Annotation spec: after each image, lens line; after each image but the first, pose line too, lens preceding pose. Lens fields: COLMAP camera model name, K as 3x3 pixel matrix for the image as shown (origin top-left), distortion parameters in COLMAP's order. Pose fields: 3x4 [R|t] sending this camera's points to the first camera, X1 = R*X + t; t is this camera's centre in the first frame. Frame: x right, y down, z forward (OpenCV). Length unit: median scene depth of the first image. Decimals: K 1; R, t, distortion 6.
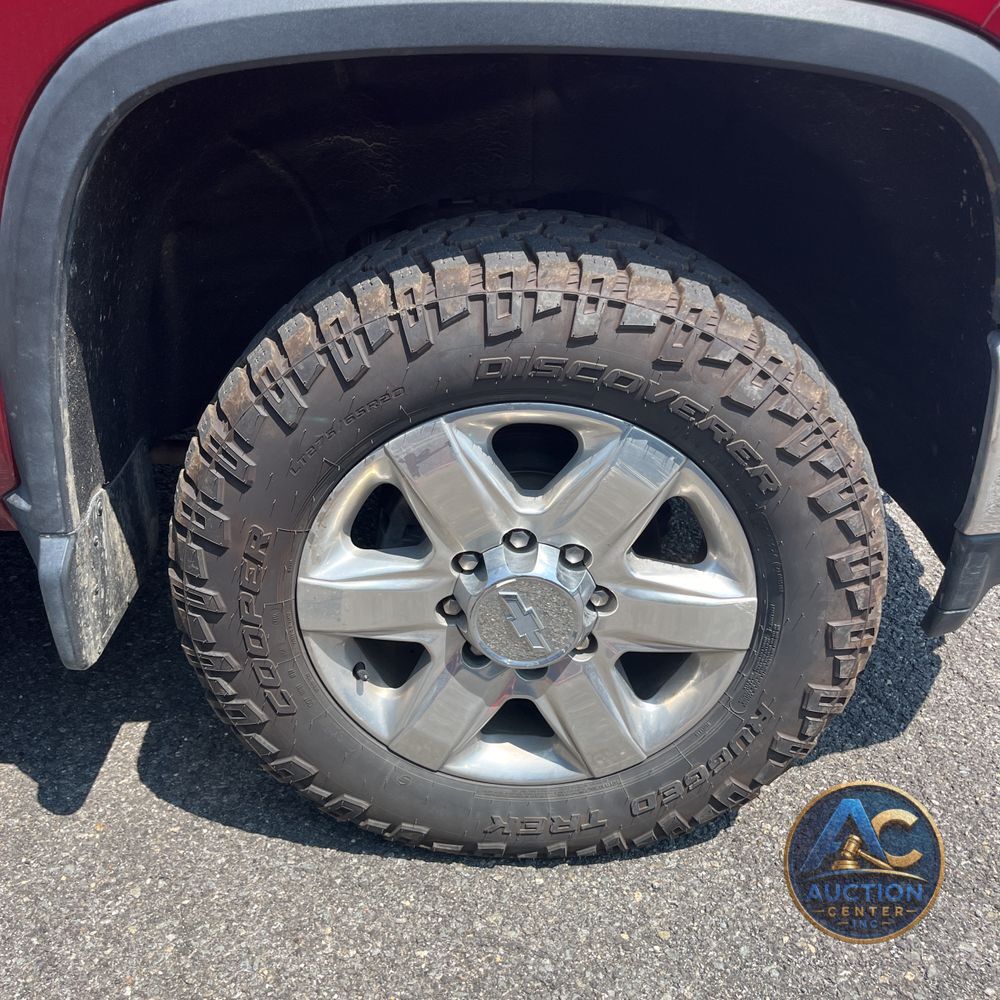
lens RADIAL K [[995.3, 0, 471.7], [0, 995.3, 518.7], [0, 0, 1]] dist [0.032321, -0.018022]
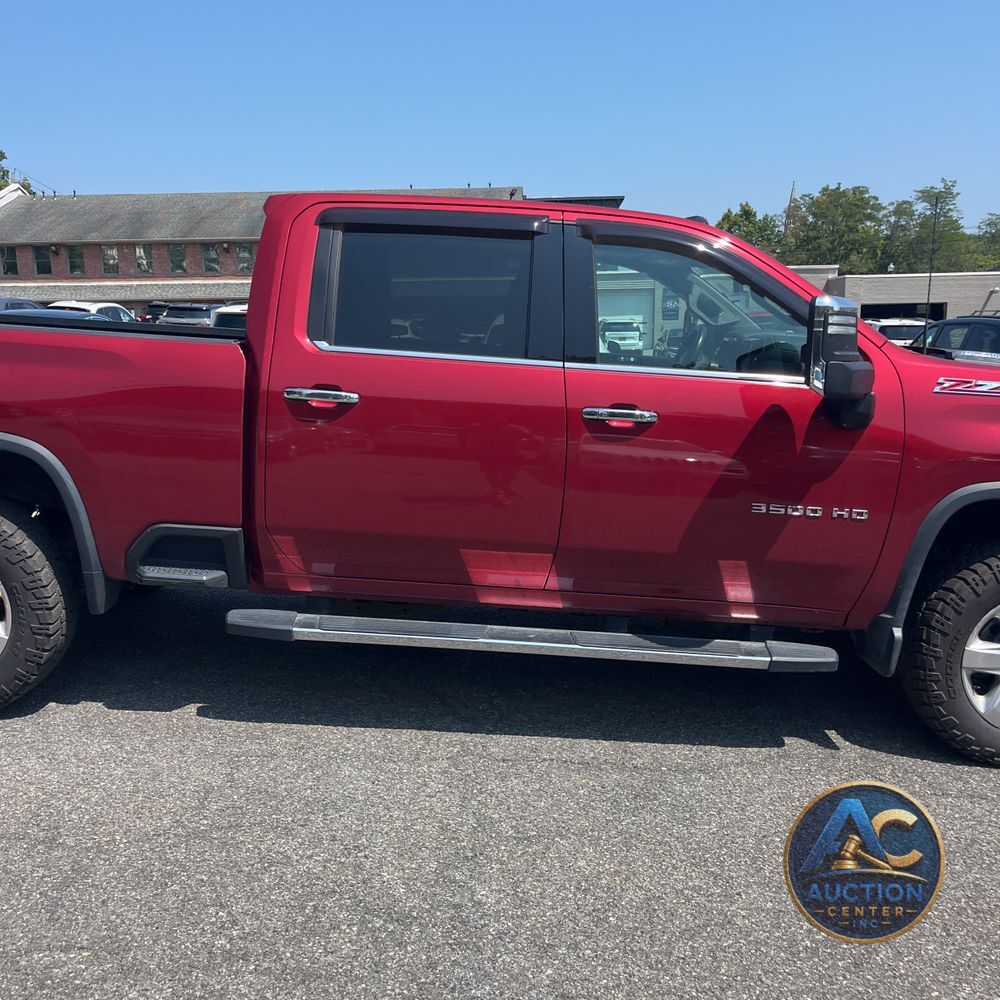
lens RADIAL K [[1003.5, 0, 486.9], [0, 1003.5, 487.1], [0, 0, 1]] dist [0.031688, -0.016693]
pose [[0.998777, 0.047736, -0.012878, -1.847046], [-0.049355, 0.947040, -0.317299, 0.739433], [-0.002951, 0.317547, 0.948238, -2.398280]]
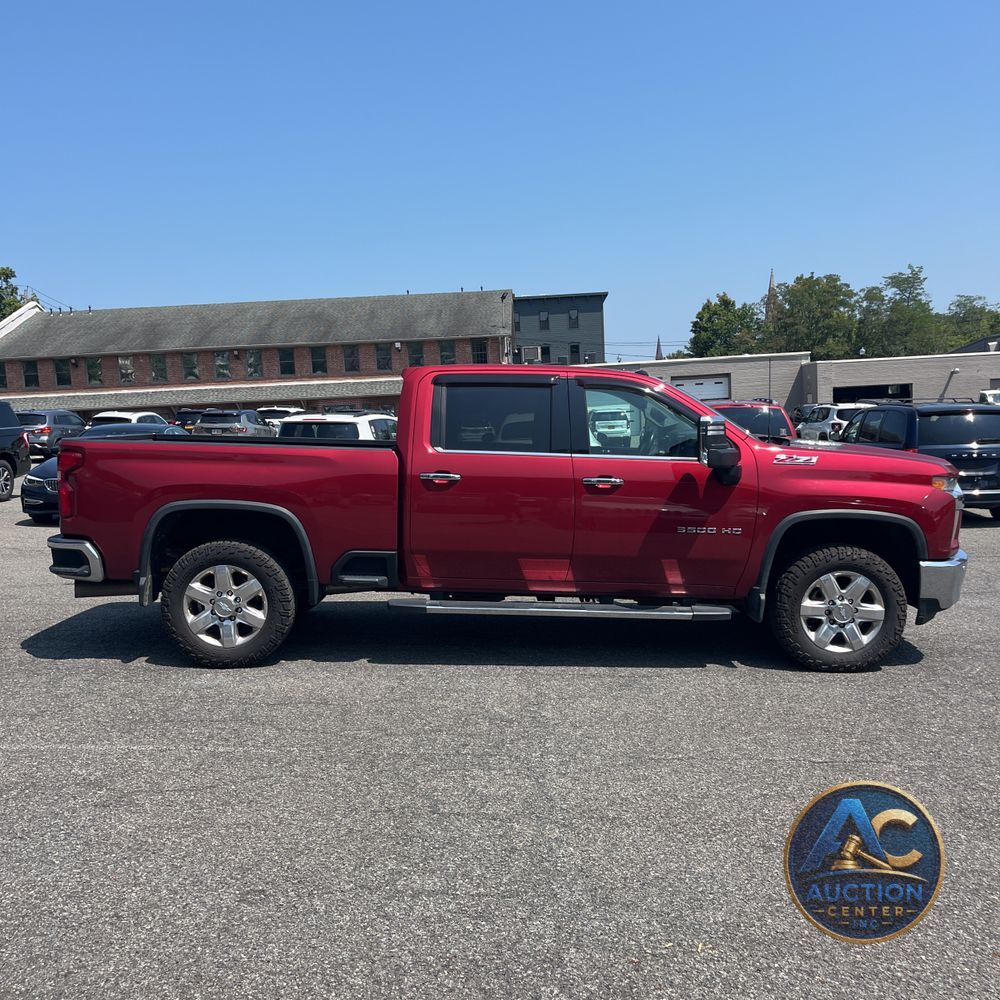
lens RADIAL K [[1004.3, 0, 498.2], [0, 1004.3, 487.1], [0, 0, 1]] dist [0.058070, -0.082636]
pose [[0.999935, 0.011400, -0.000048, -2.104724], [-0.010463, 0.916068, -0.400887, 1.951448], [-0.004526, 0.400862, 0.916127, -4.961943]]
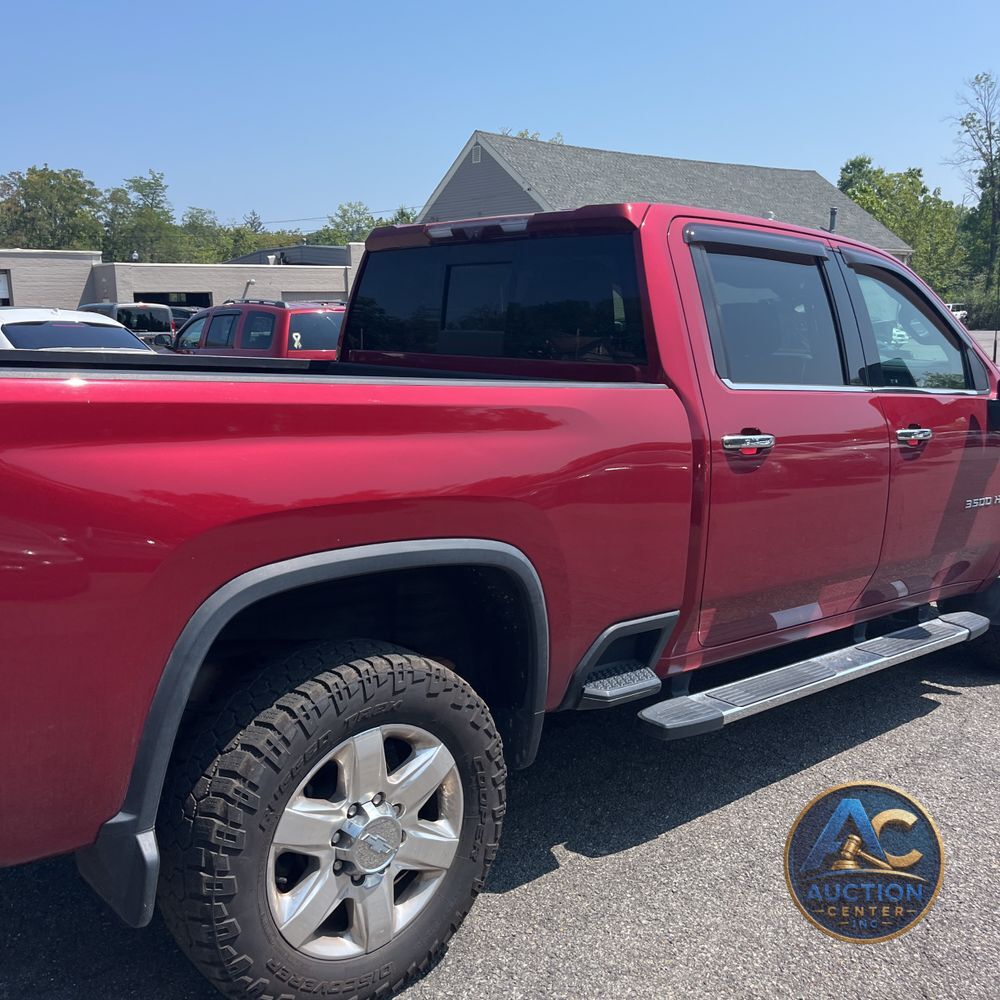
lens RADIAL K [[1003.5, 0, 486.9], [0, 1003.5, 487.1], [0, 0, 1]] dist [0.031688, -0.016693]
pose [[0.748000, -0.071468, 0.659840, -5.016326], [0.279523, 0.935635, -0.215531, -0.052098], [-0.601966, 0.345657, 0.719832, -0.899423]]
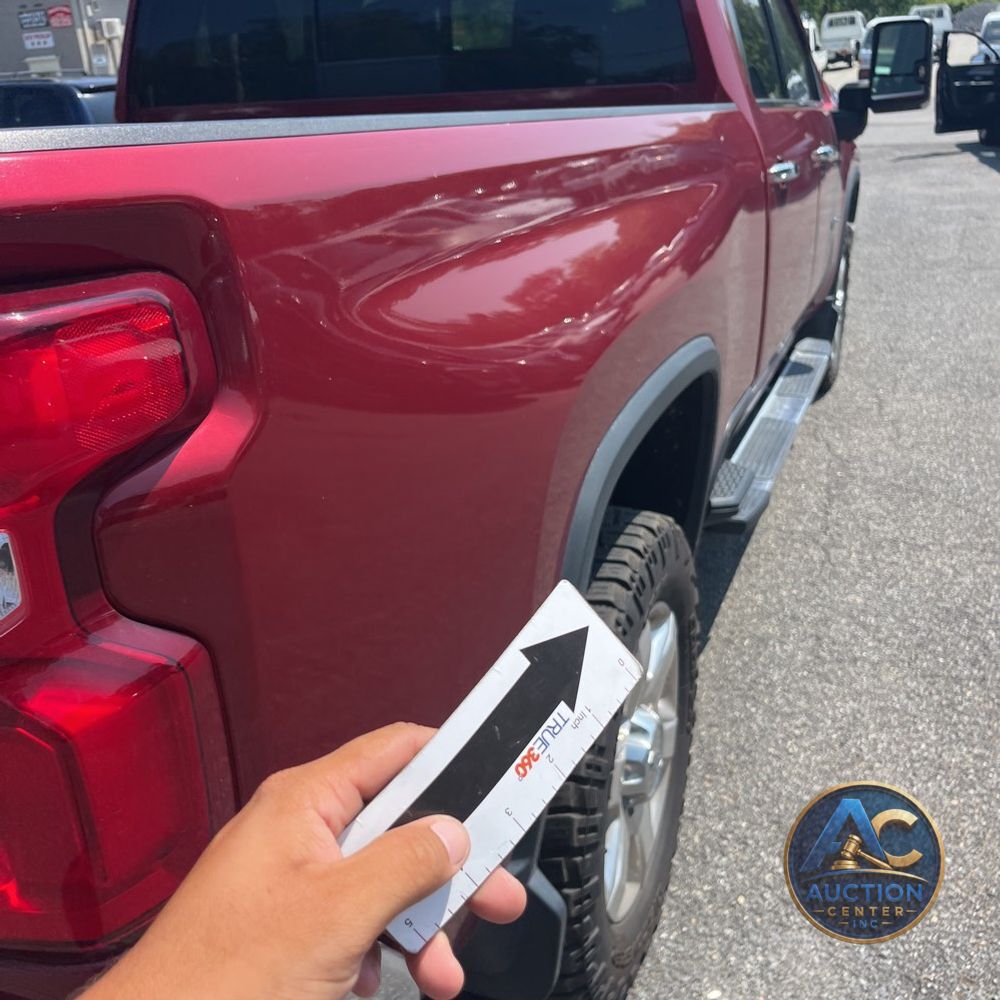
lens RADIAL K [[1004.3, 0, 498.2], [0, 1004.3, 487.1], [0, 0, 1]] dist [0.058070, -0.082636]
pose [[0.361773, -0.346064, 0.865656, -5.176355], [0.469163, 0.869981, 0.151721, -0.592767], [-0.805609, 0.351246, 0.477096, 0.268785]]
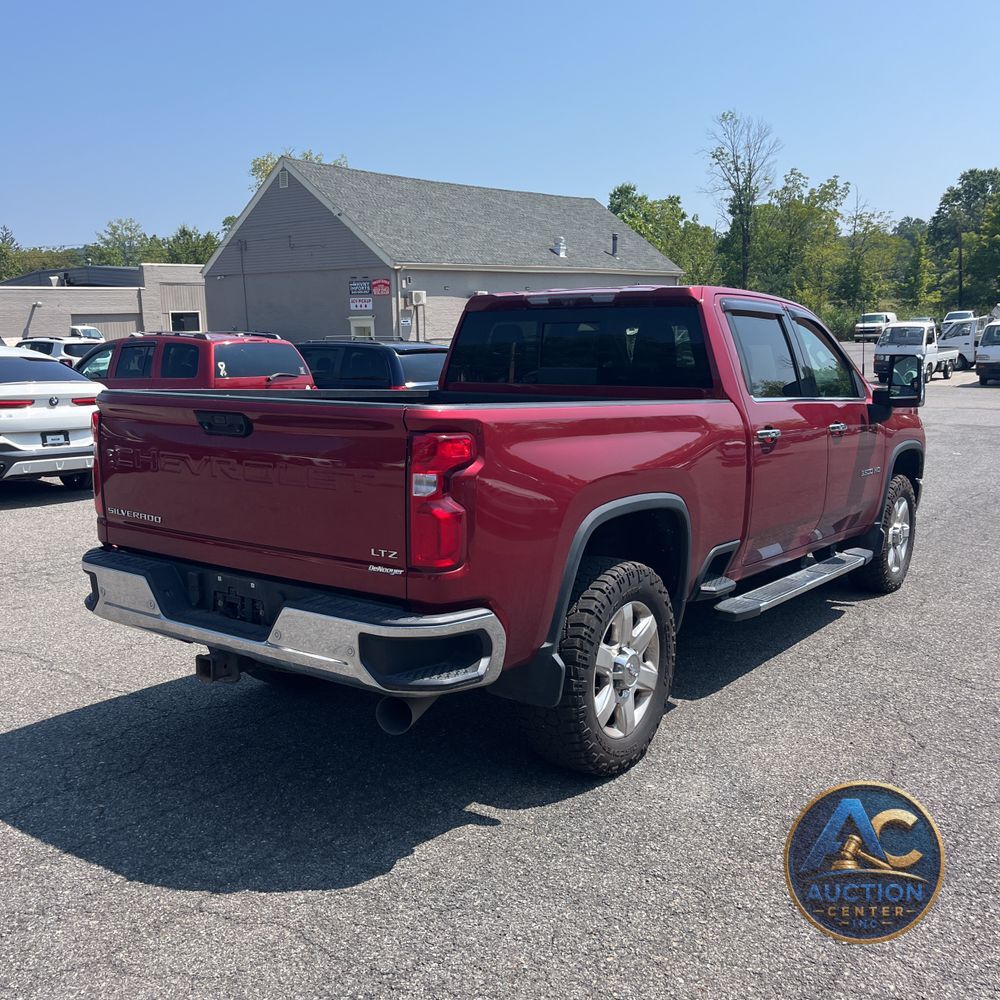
lens RADIAL K [[1003.5, 0, 486.9], [0, 1003.5, 487.1], [0, 0, 1]] dist [0.031688, -0.016693]
pose [[0.589861, -0.092371, 0.802204, -6.967598], [0.365108, 0.916598, -0.162921, -0.078038], [-0.720250, 0.388992, 0.574392, -0.951885]]
